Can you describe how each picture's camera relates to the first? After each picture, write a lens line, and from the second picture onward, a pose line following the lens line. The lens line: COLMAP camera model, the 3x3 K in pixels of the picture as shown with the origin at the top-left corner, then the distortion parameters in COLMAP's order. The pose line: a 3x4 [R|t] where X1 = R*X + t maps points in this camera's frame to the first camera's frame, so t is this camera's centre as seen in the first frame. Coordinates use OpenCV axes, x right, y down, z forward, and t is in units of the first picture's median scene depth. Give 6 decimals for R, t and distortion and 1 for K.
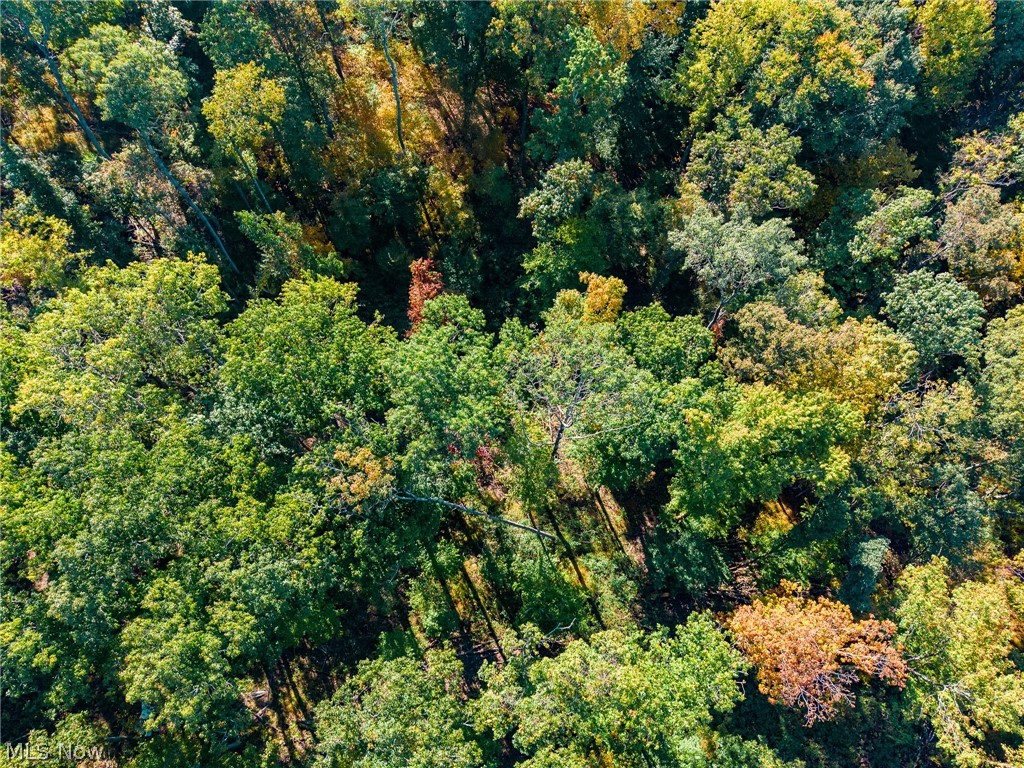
lens RADIAL K [[687.8, 0, 514.5], [0, 687.8, 380.6], [0, 0, 1]] dist [0.022305, -0.019900]
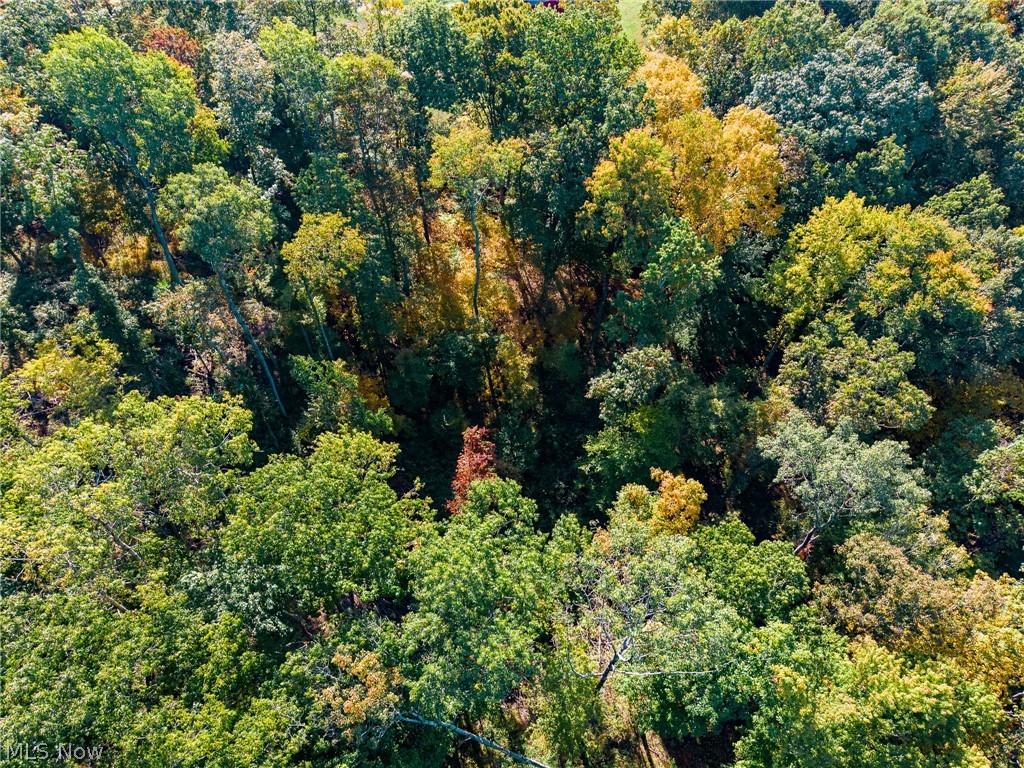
lens RADIAL K [[687.8, 0, 515.3], [0, 687.8, 377.4], [0, 0, 1]] dist [0.022305, -0.019900]
pose [[0.988376, 0.125742, -0.085446, -0.016655], [-0.142750, 0.960934, -0.237124, -0.035178], [0.052291, 0.246565, 0.967714, 0.109329]]
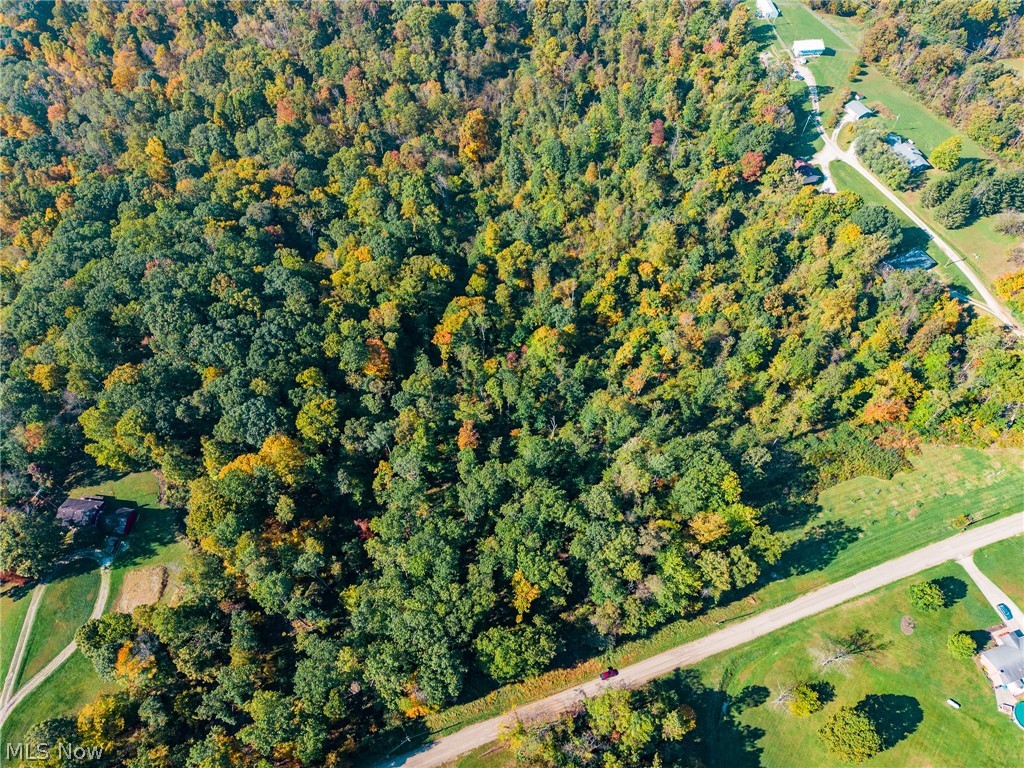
lens RADIAL K [[687.8, 0, 507.6], [0, 687.8, 384.1], [0, 0, 1]] dist [0.022305, -0.019900]
pose [[0.053287, -0.821072, 0.568332, -1.650046], [0.941022, 0.231722, 0.246541, -0.524781], [-0.334123, 0.521675, 0.784995, -2.550200]]
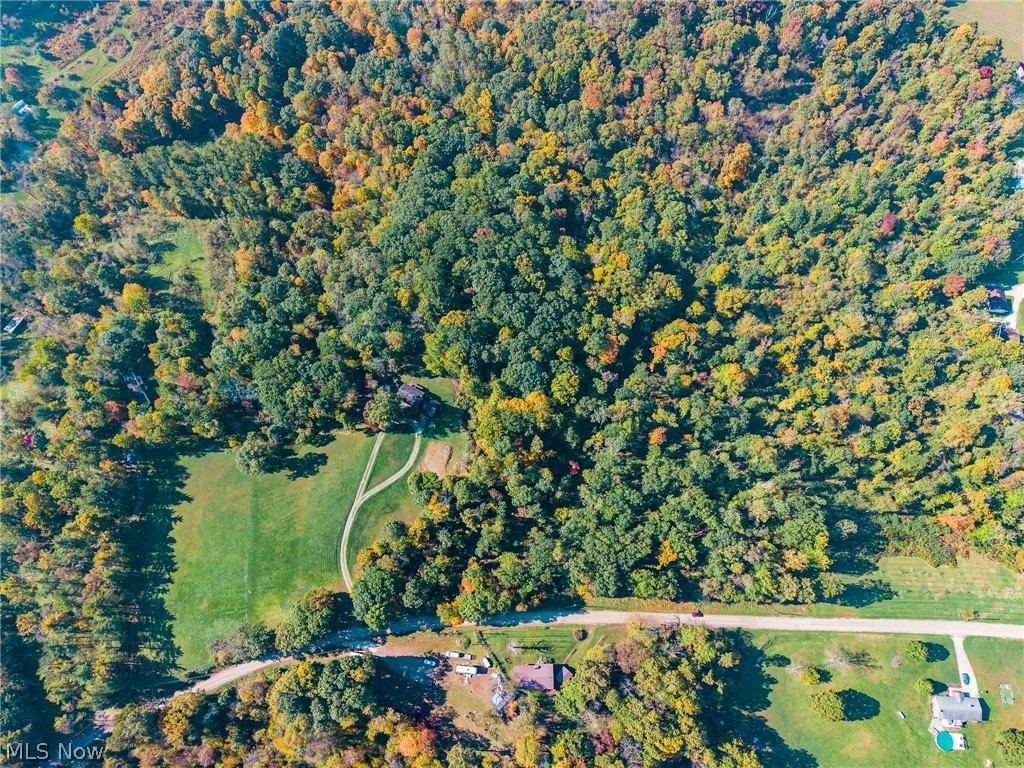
lens RADIAL K [[687.8, 0, 509.3], [0, 687.8, 382.1], [0, 0, 1]] dist [0.022305, -0.019900]
pose [[0.412221, -0.846785, 0.336197, -1.764083], [0.855857, 0.486426, 0.175778, -2.030039], [-0.312382, 0.215277, 0.925242, -4.315339]]
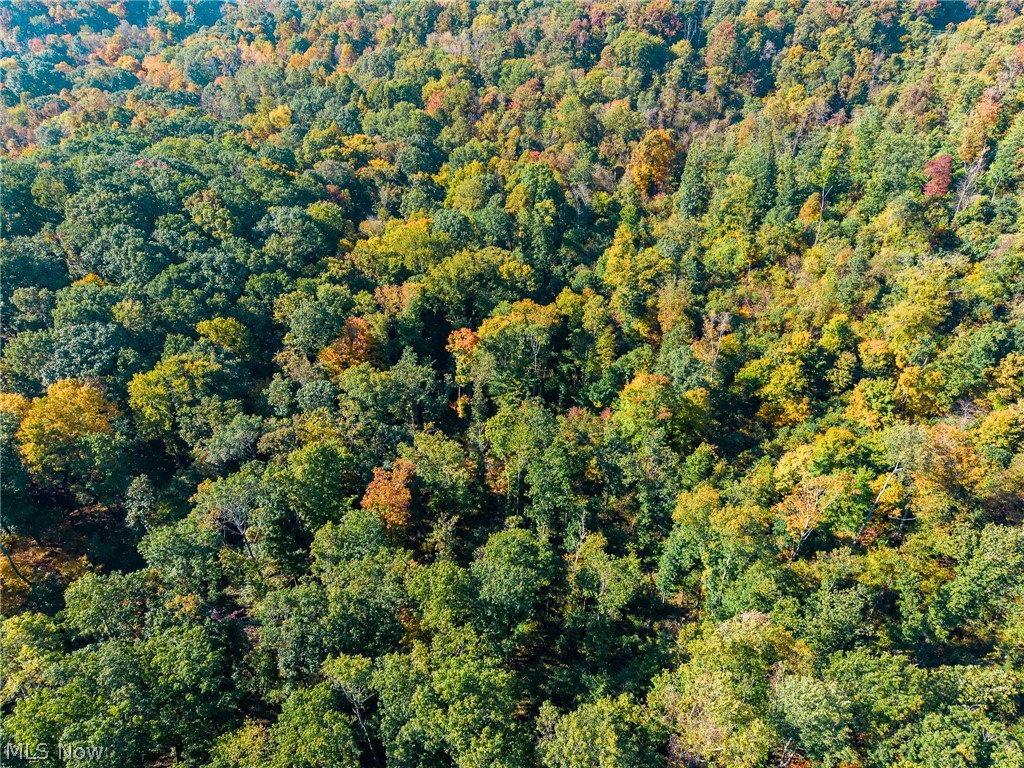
lens RADIAL K [[687.8, 0, 507.7], [0, 687.8, 378.0], [0, 0, 1]] dist [0.022305, -0.019900]
pose [[0.441561, -0.577251, 0.686881, -0.617231], [0.847380, 0.519930, -0.107792, 0.611597], [-0.294907, 0.629646, 0.718732, -0.822430]]
